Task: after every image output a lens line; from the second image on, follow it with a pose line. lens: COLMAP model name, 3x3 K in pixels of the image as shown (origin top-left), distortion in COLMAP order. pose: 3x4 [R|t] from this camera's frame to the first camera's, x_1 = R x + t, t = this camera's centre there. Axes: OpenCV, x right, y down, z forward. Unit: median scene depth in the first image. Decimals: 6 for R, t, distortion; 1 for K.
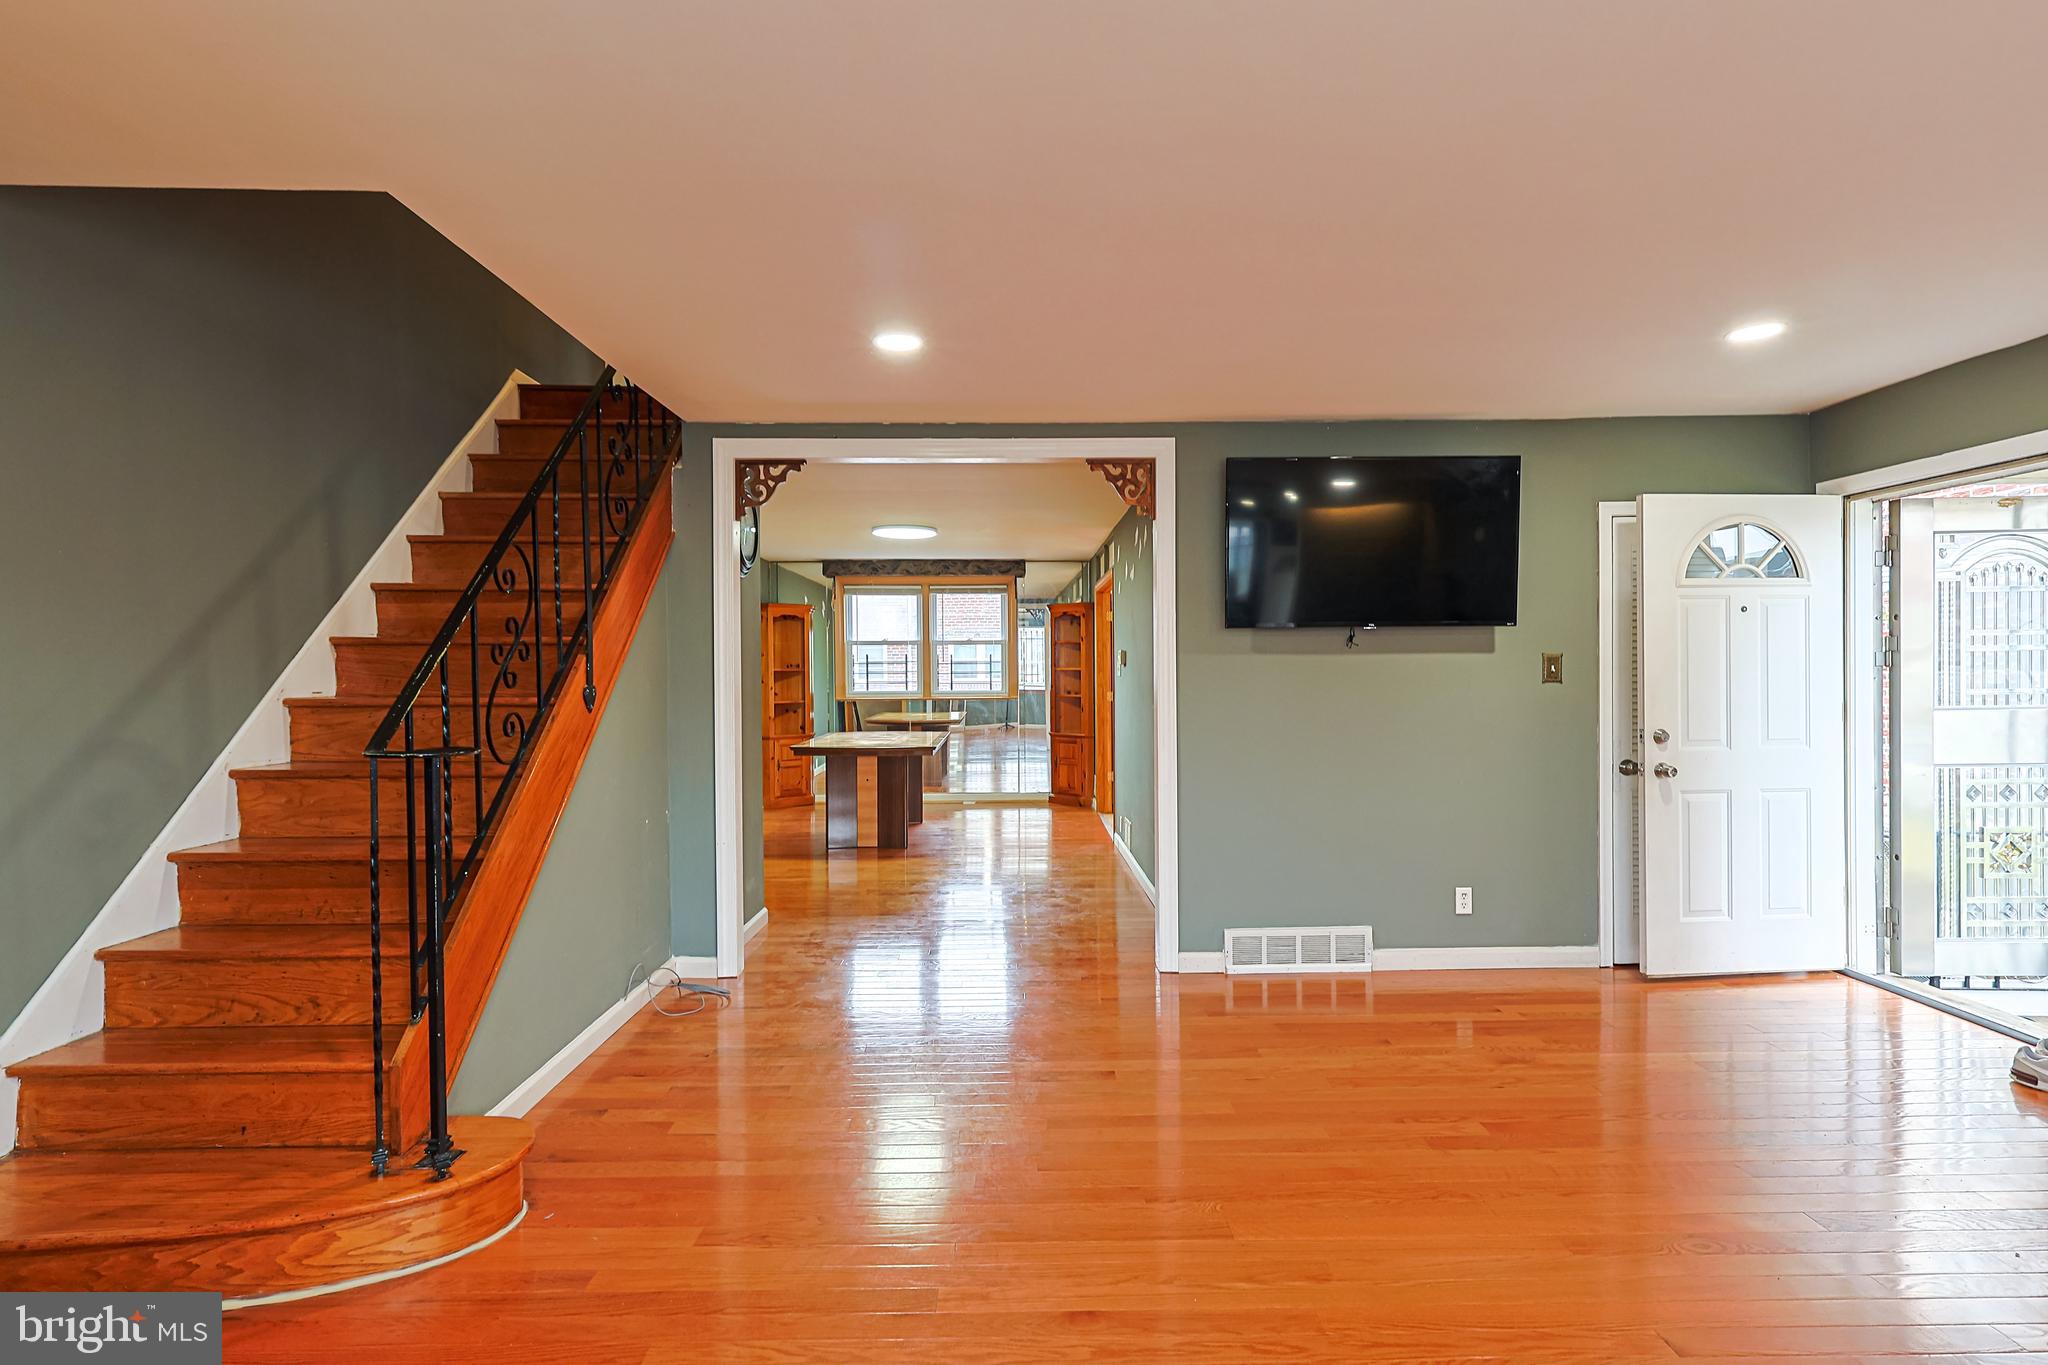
lens RADIAL K [[996.6, 0, 1018.6], [0, 996.6, 681.2], [0, 0, 1]] dist [0.005480, 0.000453]
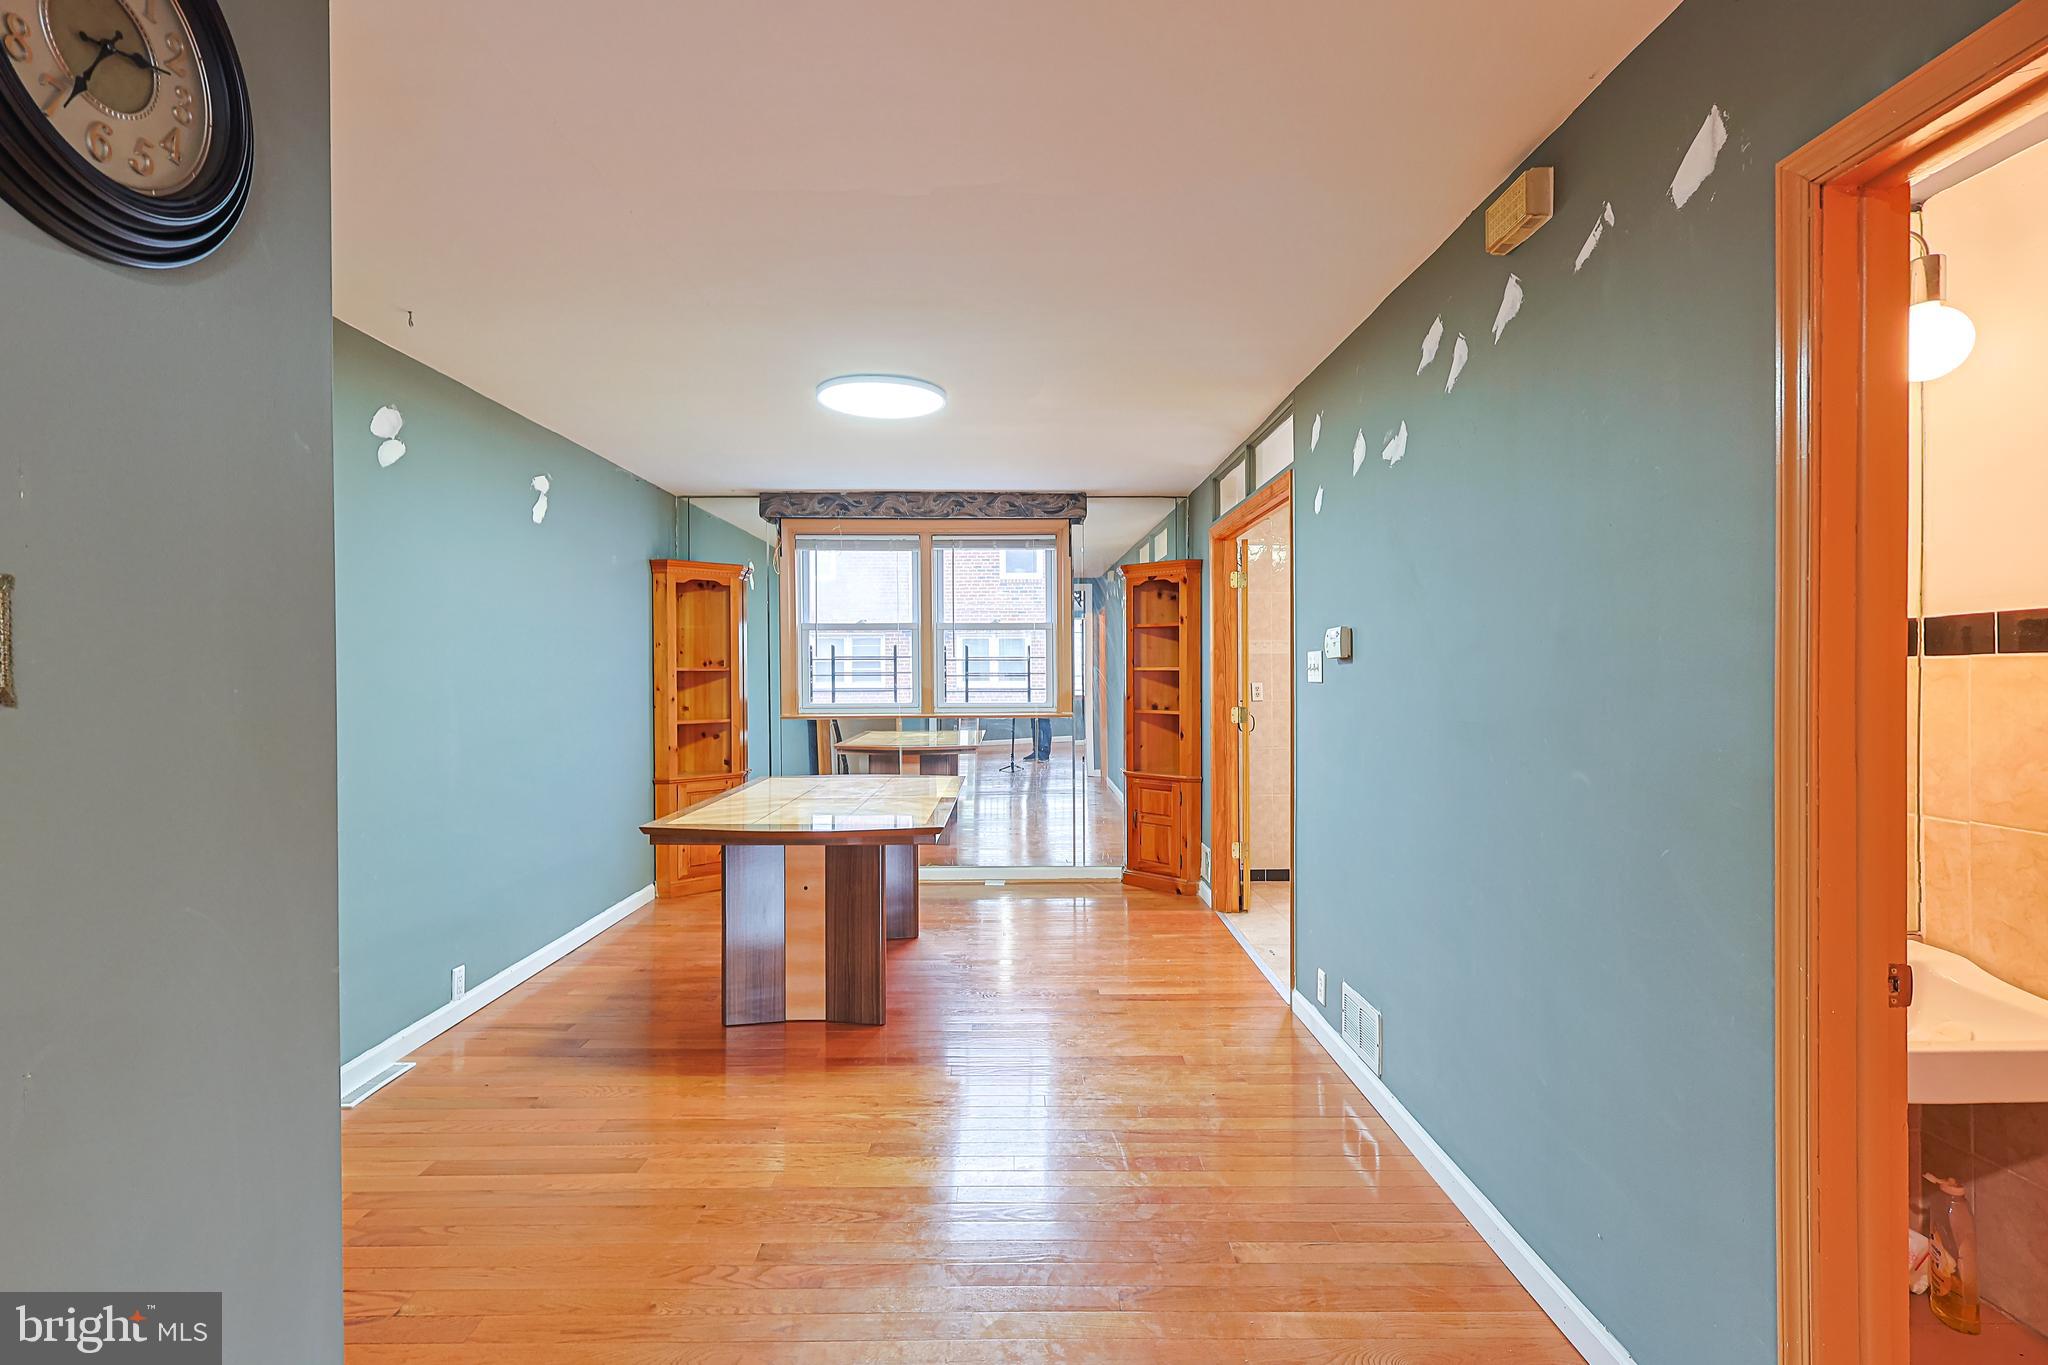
lens RADIAL K [[996.6, 0, 1030.7], [0, 996.6, 679.4], [0, 0, 1]] dist [0.005480, 0.000453]
pose [[0.999972, 0.002312, 0.007163, -0.031988], [-0.002268, 0.999979, -0.006053, -0.001961], [-0.007177, 0.006037, 0.999956, 0.376969]]
